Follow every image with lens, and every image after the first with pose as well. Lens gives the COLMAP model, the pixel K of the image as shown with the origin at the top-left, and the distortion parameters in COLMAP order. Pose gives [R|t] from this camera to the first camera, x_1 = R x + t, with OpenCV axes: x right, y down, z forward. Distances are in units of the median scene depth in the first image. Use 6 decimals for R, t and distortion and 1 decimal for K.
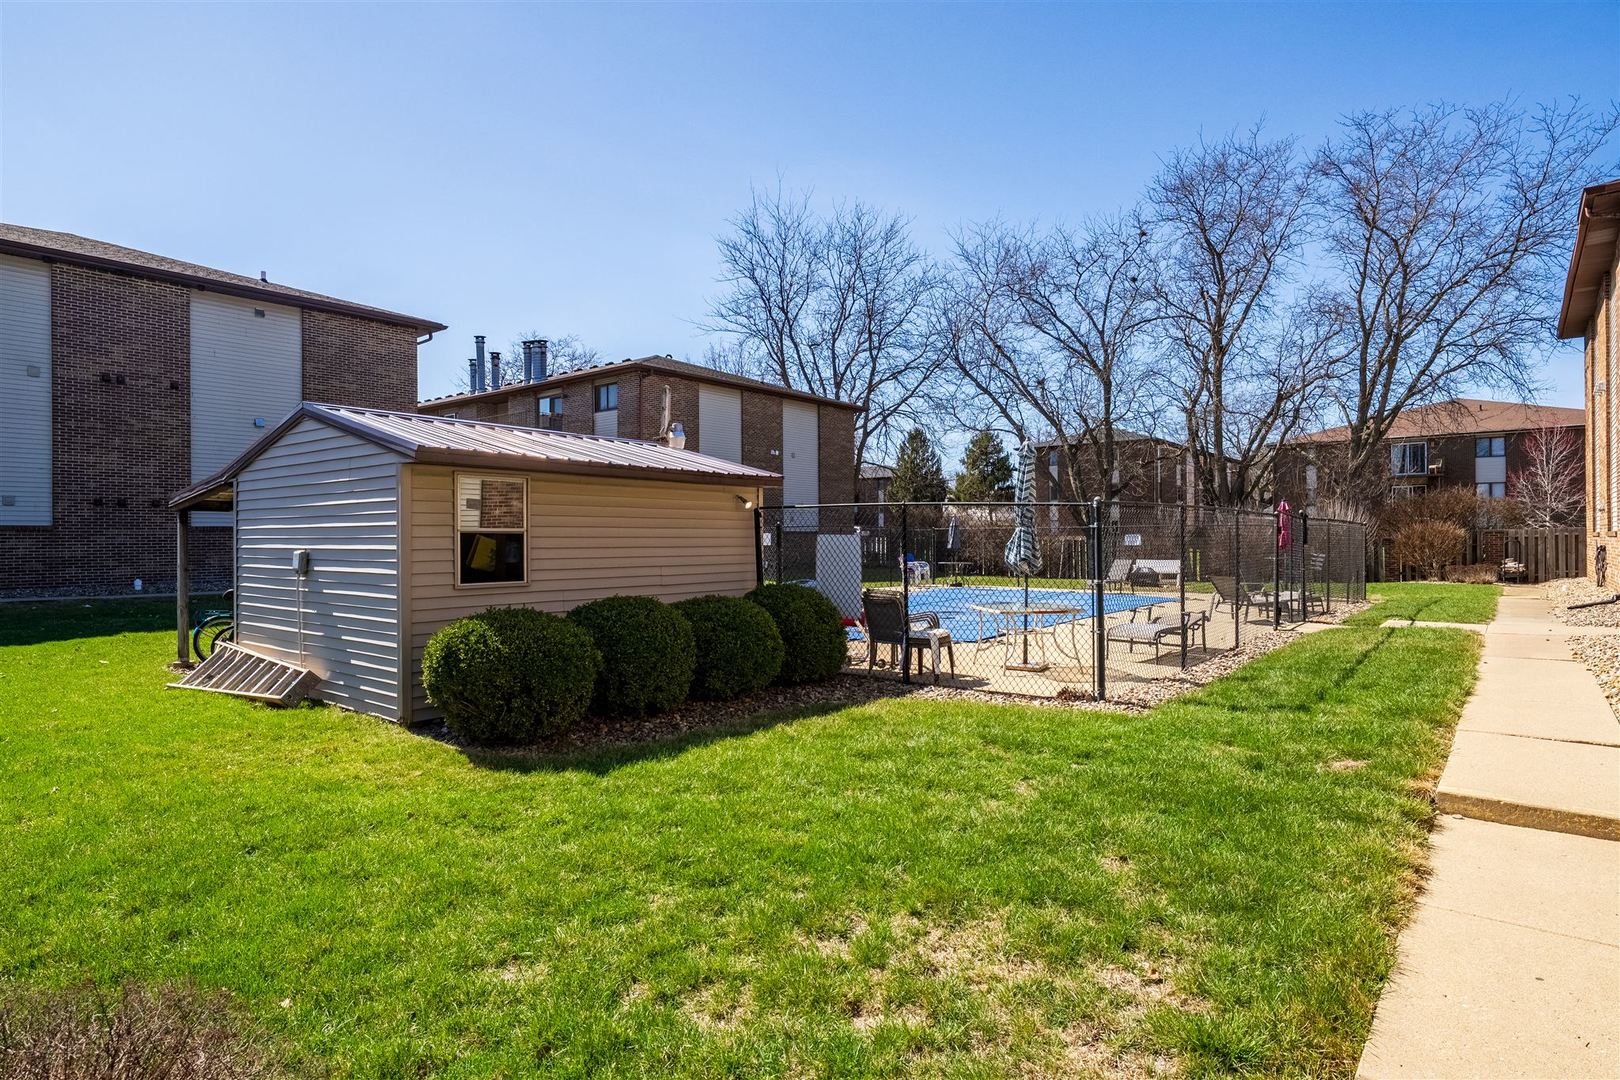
lens RADIAL K [[830.6, 0, 810.0], [0, 830.6, 540.0], [0, 0, 1]] dist [-0.000676, -0.000007]
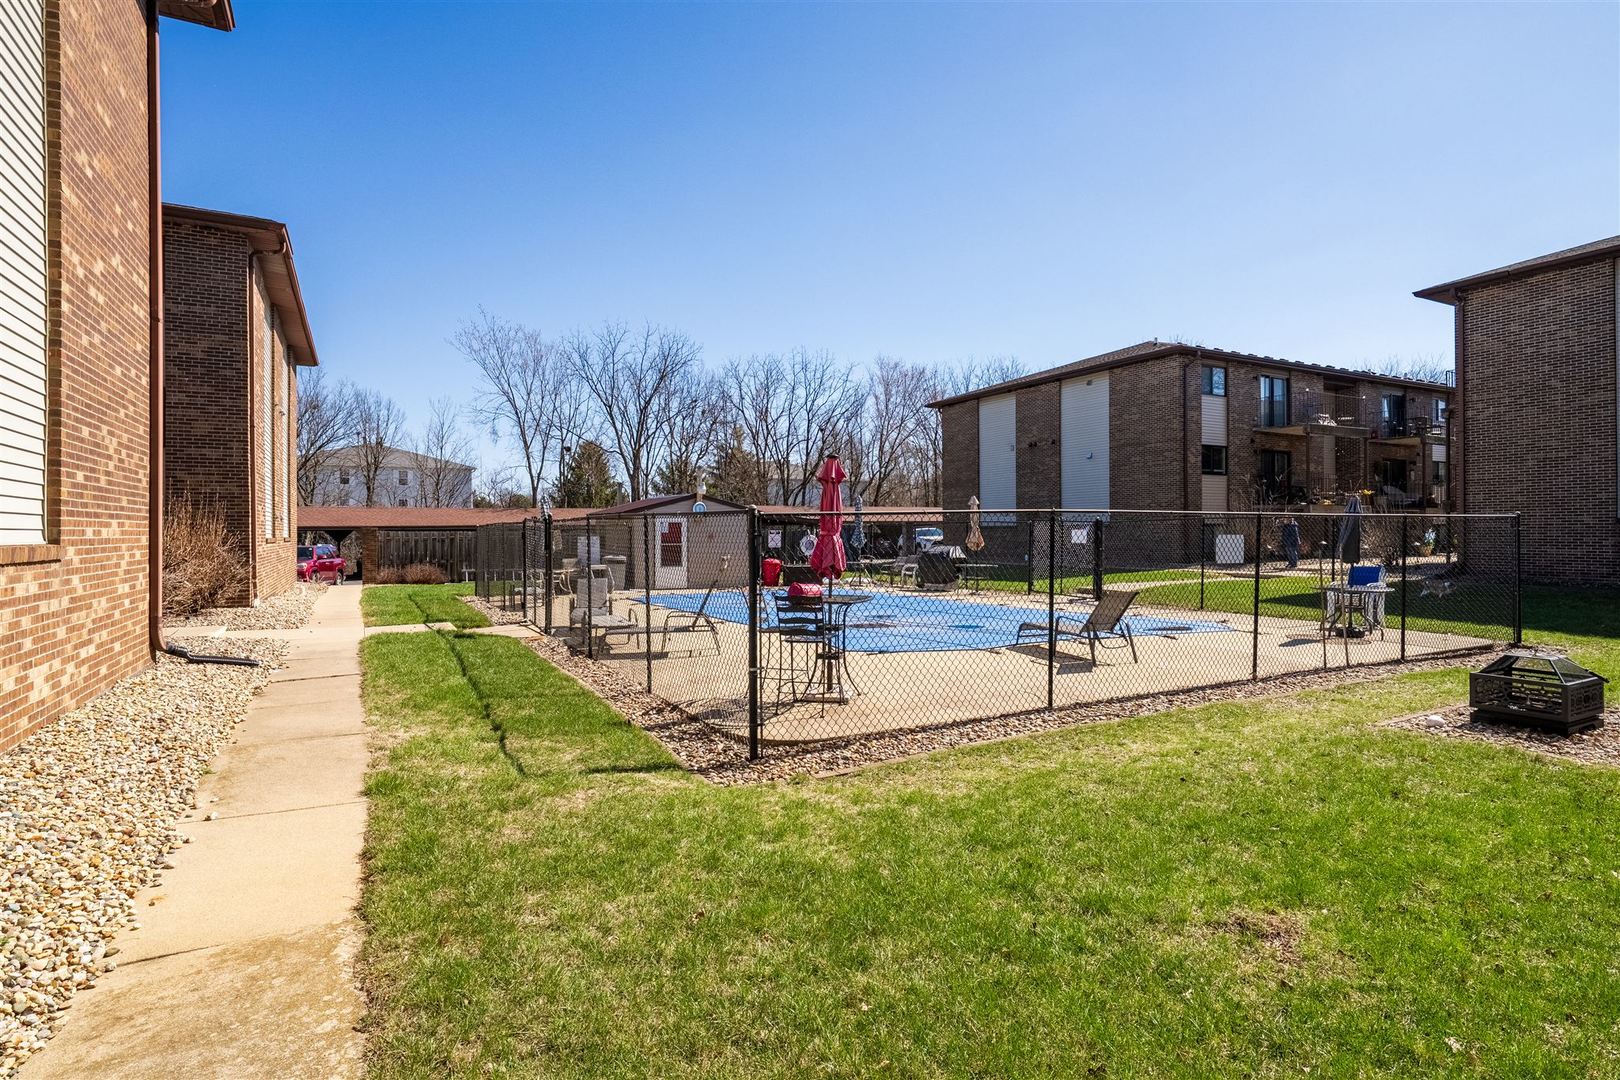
lens RADIAL K [[830.6, 0, 810.0], [0, 830.6, 540.0], [0, 0, 1]] dist [-0.000676, -0.000007]
pose [[-0.366267, 0.016023, -0.930372, 0.972269], [0.002969, 0.999867, 0.016051, -0.015055], [0.930505, 0.003117, -0.366266, 1.140001]]
